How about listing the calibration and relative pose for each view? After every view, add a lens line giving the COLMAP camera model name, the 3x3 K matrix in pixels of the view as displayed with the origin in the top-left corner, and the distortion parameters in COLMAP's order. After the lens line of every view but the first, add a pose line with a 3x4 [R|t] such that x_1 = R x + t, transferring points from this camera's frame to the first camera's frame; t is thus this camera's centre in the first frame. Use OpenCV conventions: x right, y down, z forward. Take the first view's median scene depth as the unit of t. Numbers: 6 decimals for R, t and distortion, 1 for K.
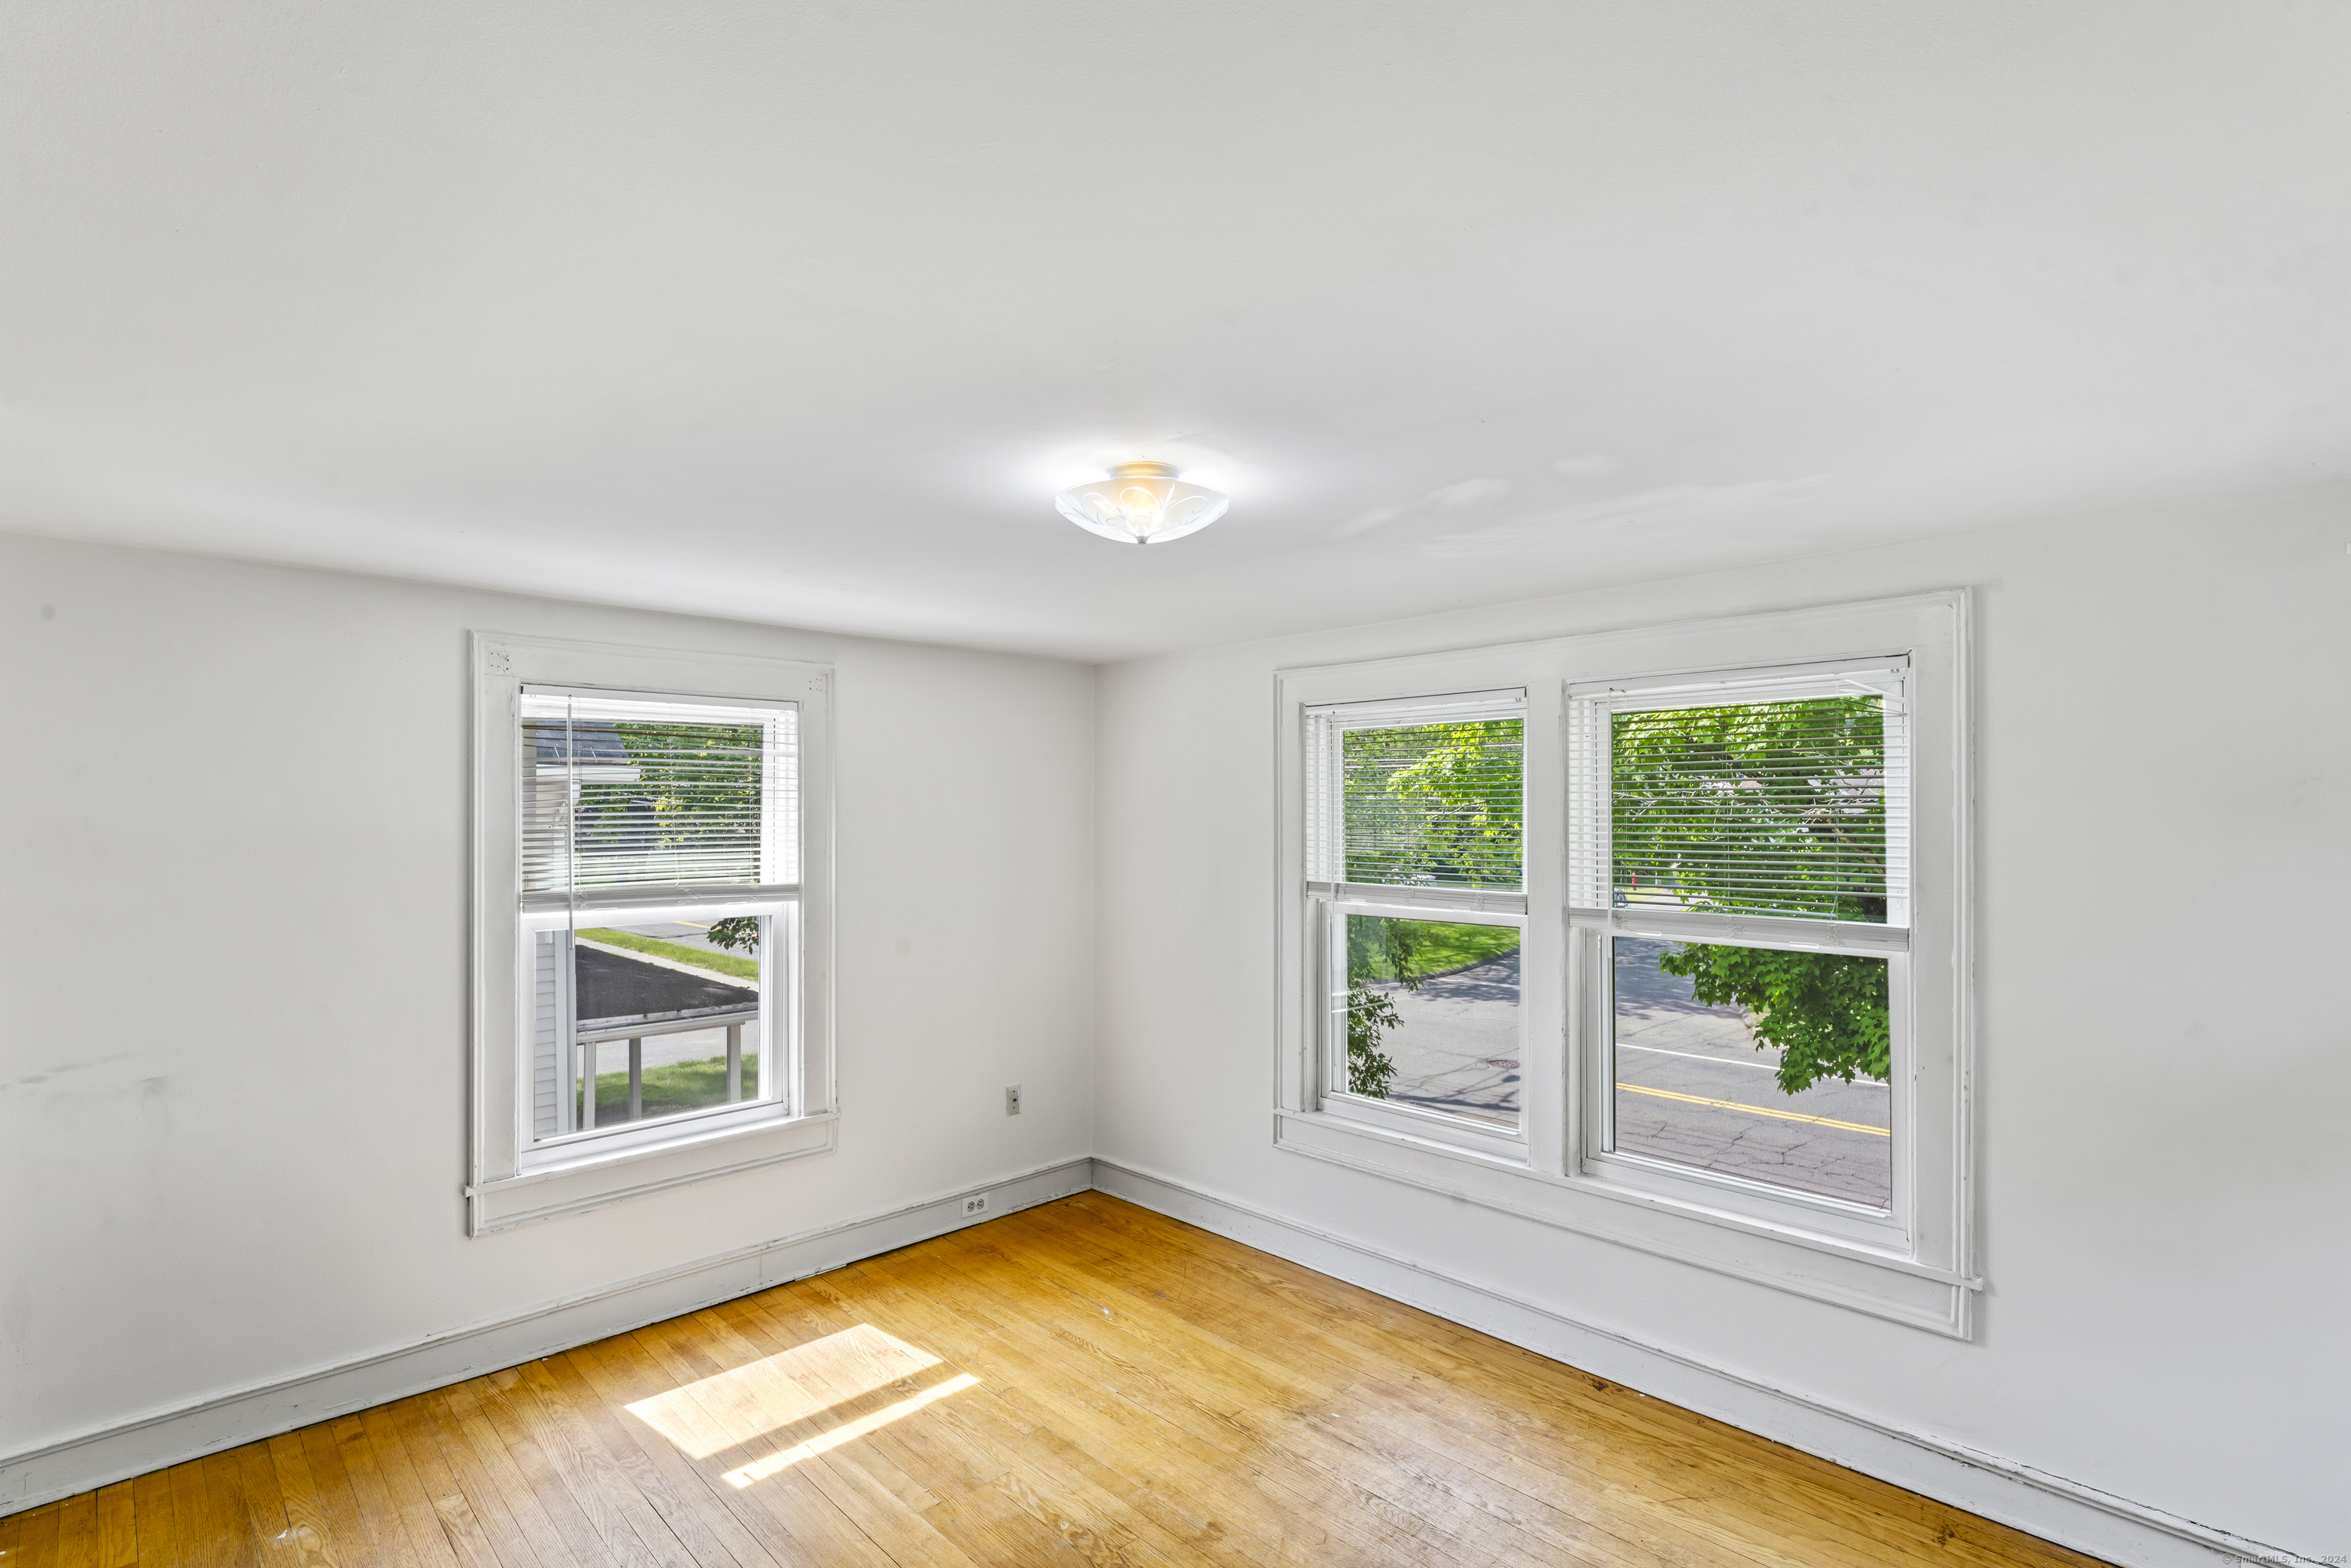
lens RADIAL K [[1151.7, 0, 1171.3], [0, 1151.7, 799.9], [0, 0, 1]] dist [-0.002631, -0.000240]
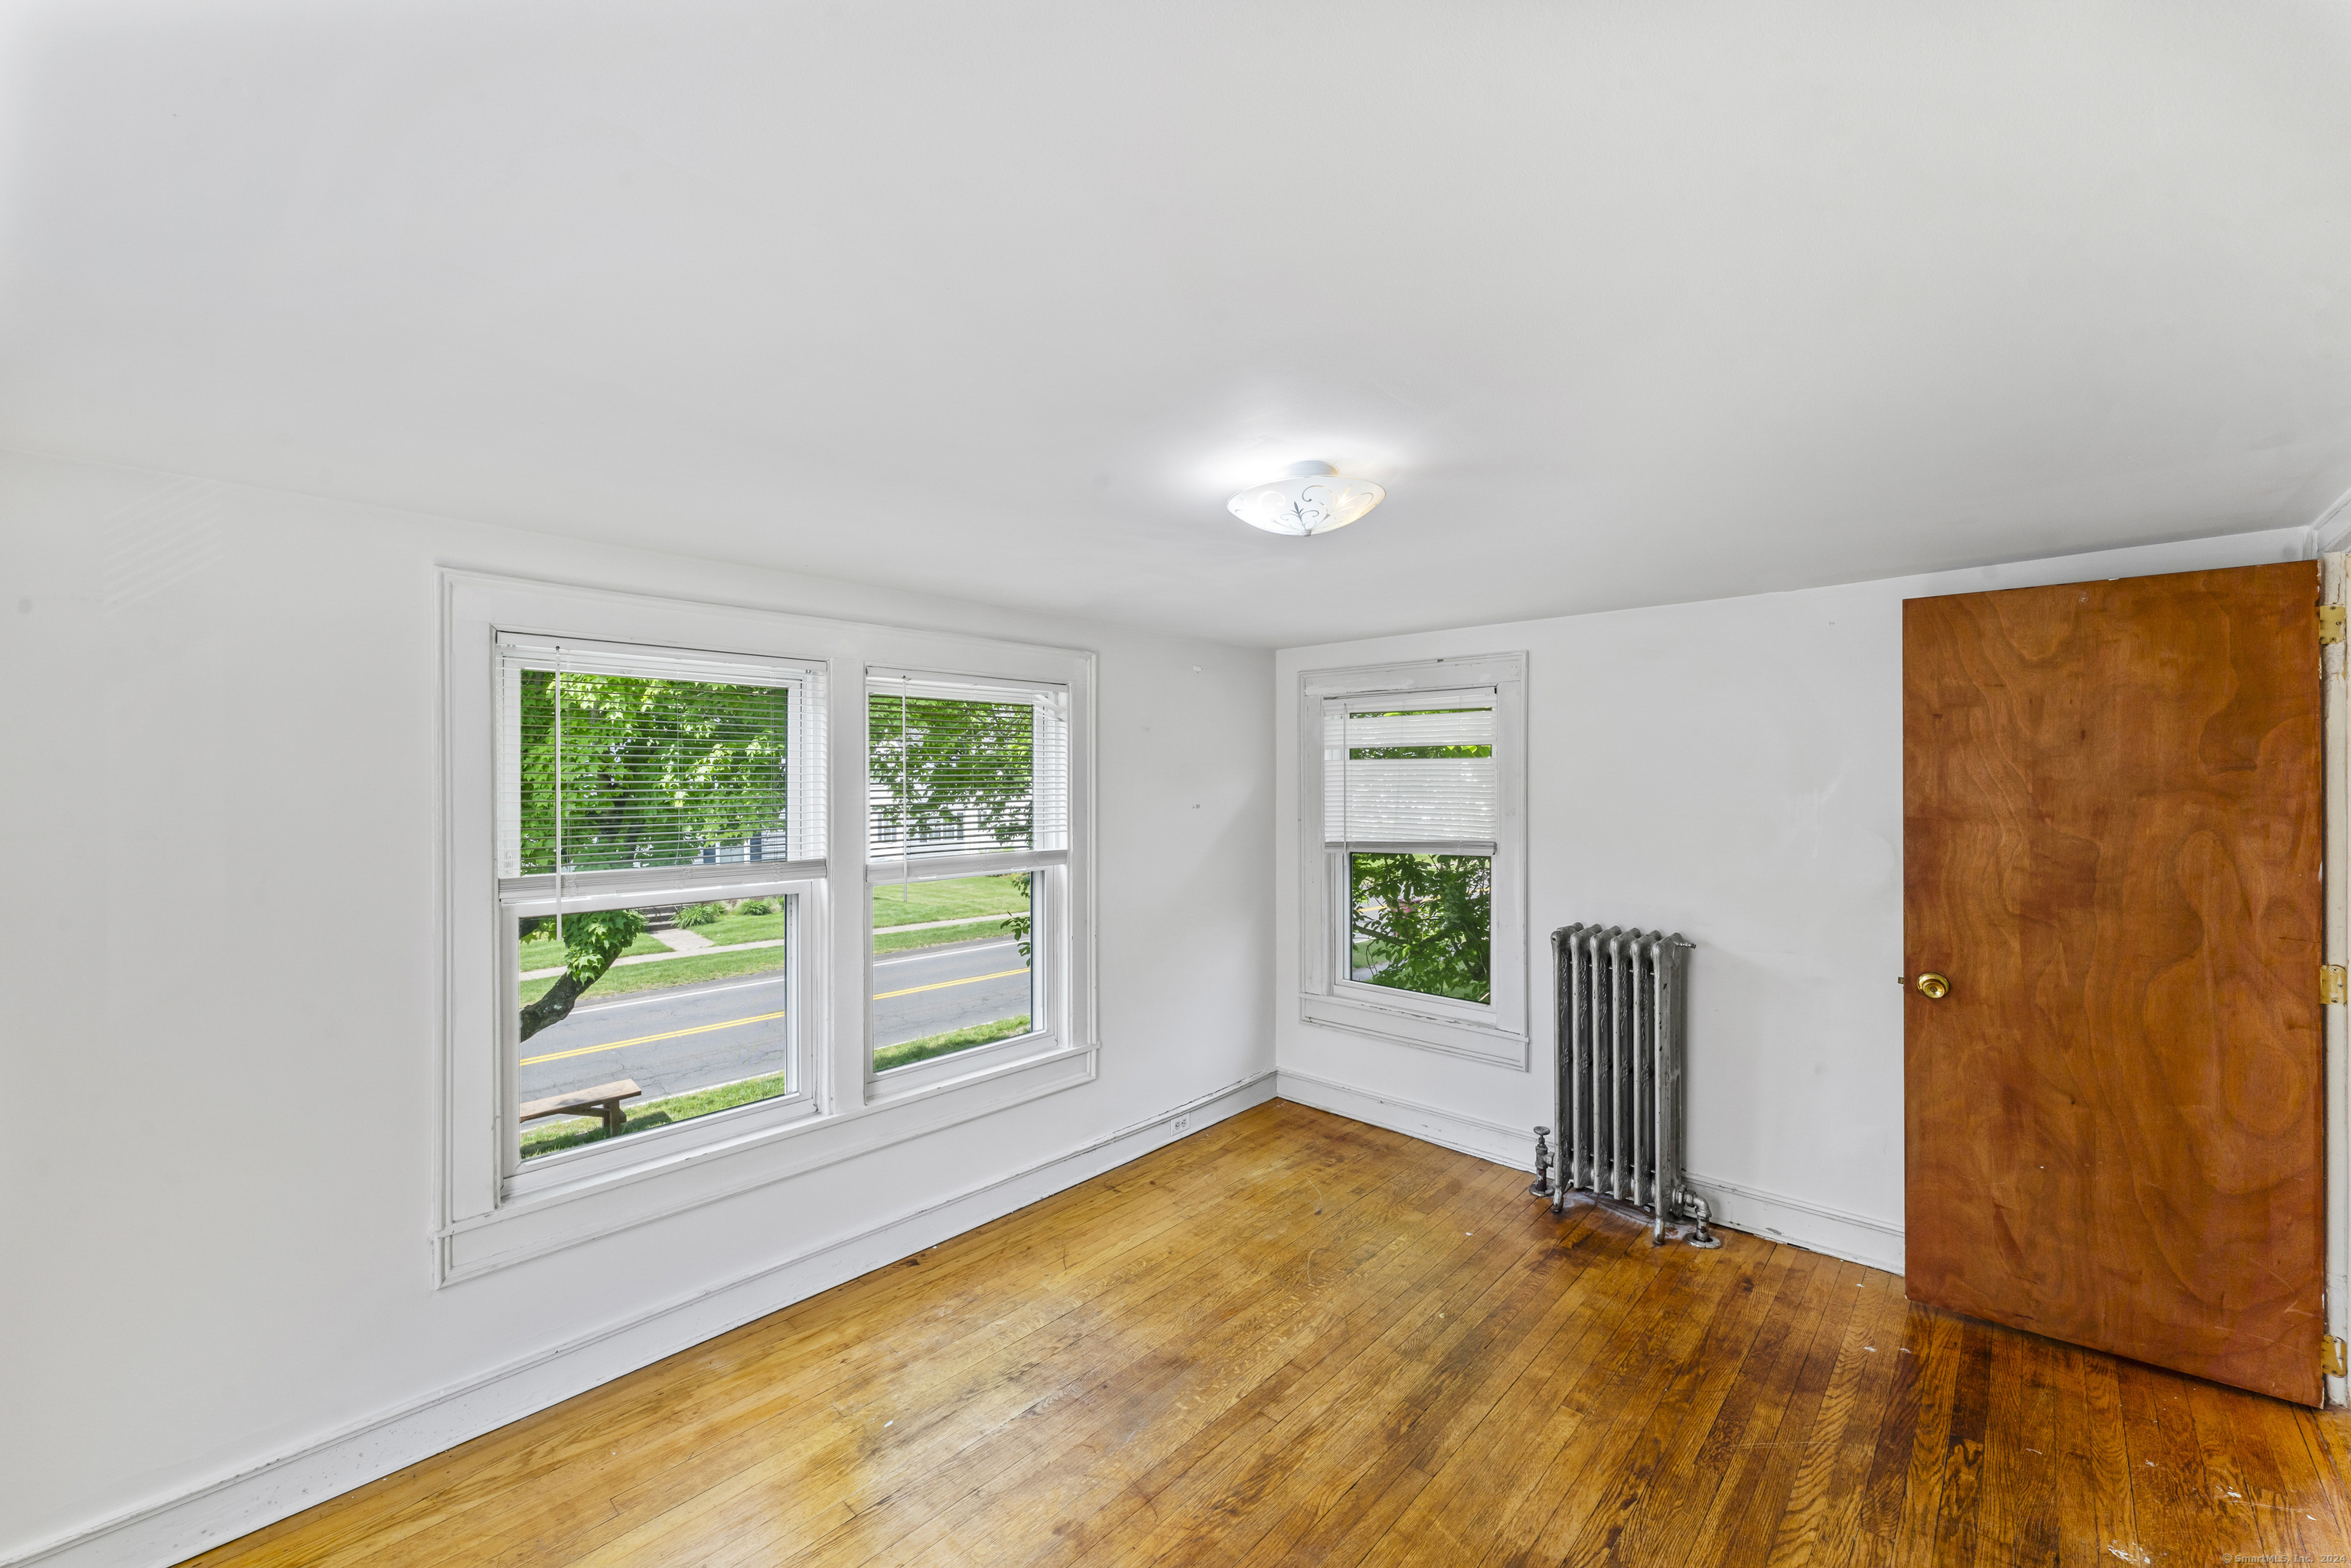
lens RADIAL K [[949.4, 0, 1169.9], [0, 949.4, 778.1], [0, 0, 1]] dist [0.001363, 0.000063]
pose [[-0.067409, 0.006907, 0.997702, -0.584494], [-0.002162, 0.999973, -0.007069, 0.014533], [-0.997723, -0.002633, -0.067392, 0.748518]]
